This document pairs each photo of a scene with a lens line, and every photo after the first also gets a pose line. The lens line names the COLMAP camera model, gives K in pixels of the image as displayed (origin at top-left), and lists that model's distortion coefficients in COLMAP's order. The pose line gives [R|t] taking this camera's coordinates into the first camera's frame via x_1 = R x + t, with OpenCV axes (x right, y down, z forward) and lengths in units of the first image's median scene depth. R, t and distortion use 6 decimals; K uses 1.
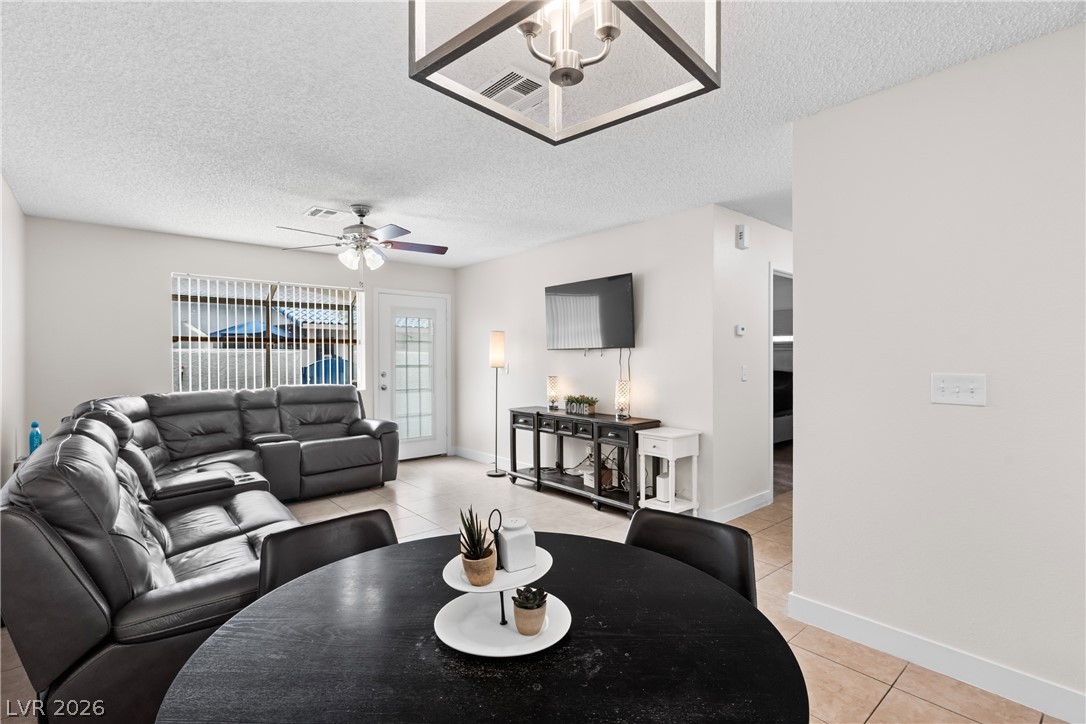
lens RADIAL K [[520.7, 0, 547.2], [0, 520.7, 359.9], [0, 0, 1]] dist [0.003300, 0.000955]
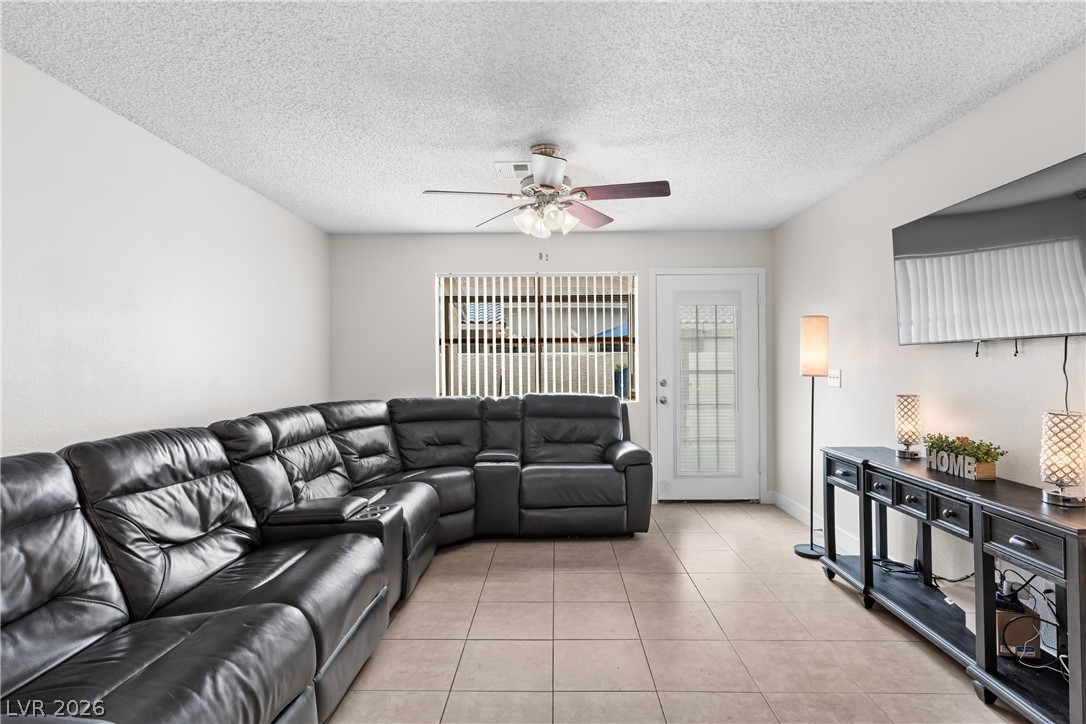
lens RADIAL K [[562.3, 0, 542.4], [0, 562.3, 360.0], [0, 0, 1]] dist [0.000001, 0.000508]
pose [[0.745761, -0.003365, -0.666205, 0.119972], [0.000017, 0.999987, -0.005031, -0.001193], [0.666213, 0.003740, 0.745752, 0.342865]]
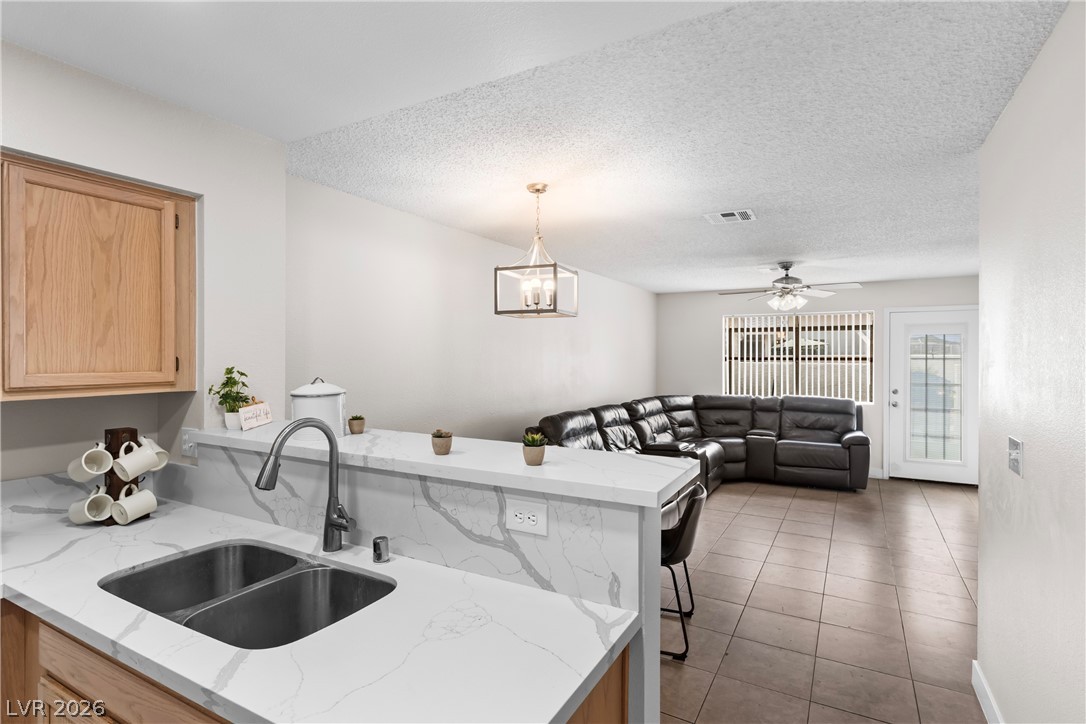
lens RADIAL K [[552.0, 0, 542.4], [0, 552.0, 359.1], [0, 0, 1]] dist [0.010201, -0.000737]
pose [[0.339428, 0.010596, -0.940572, 0.590703], [-0.010778, 0.999915, 0.007375, -0.045250], [0.940570, 0.007634, 0.339513, -0.033488]]
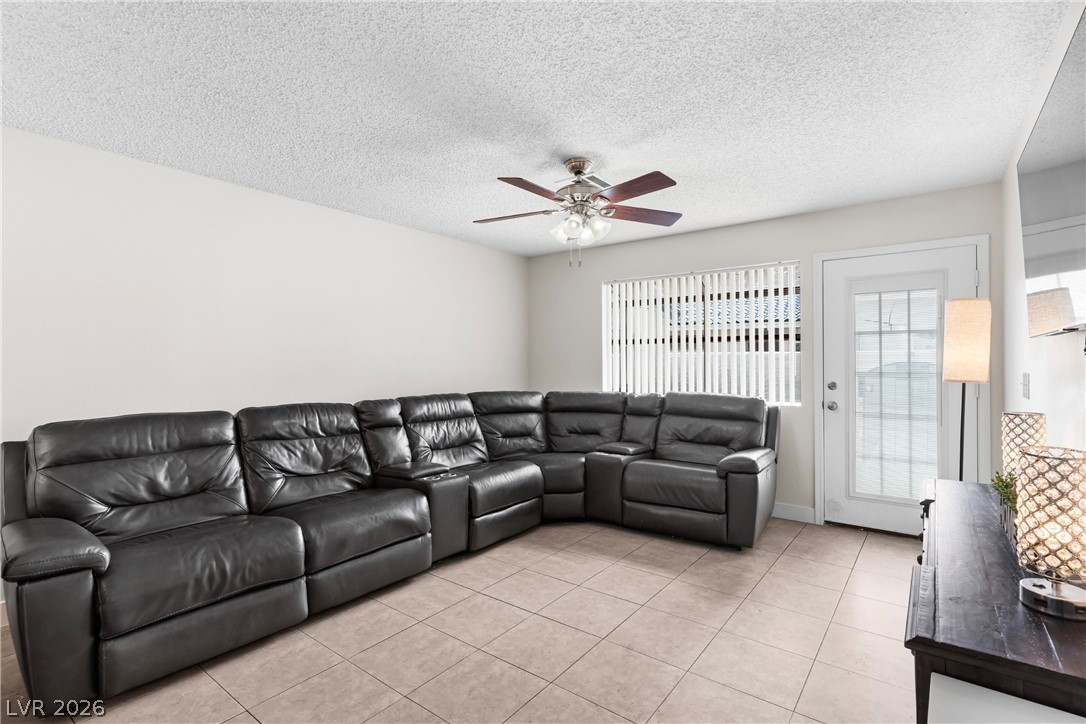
lens RADIAL K [[513.9, 0, 543.0], [0, 513.9, 362.0], [0, 0, 1]] dist [0.005120, 0.000853]
pose [[0.204729, 0.003419, -0.978813, 0.295074], [-0.002542, 0.999992, 0.002962, -0.003118], [0.978815, 0.001881, 0.204736, 0.638686]]
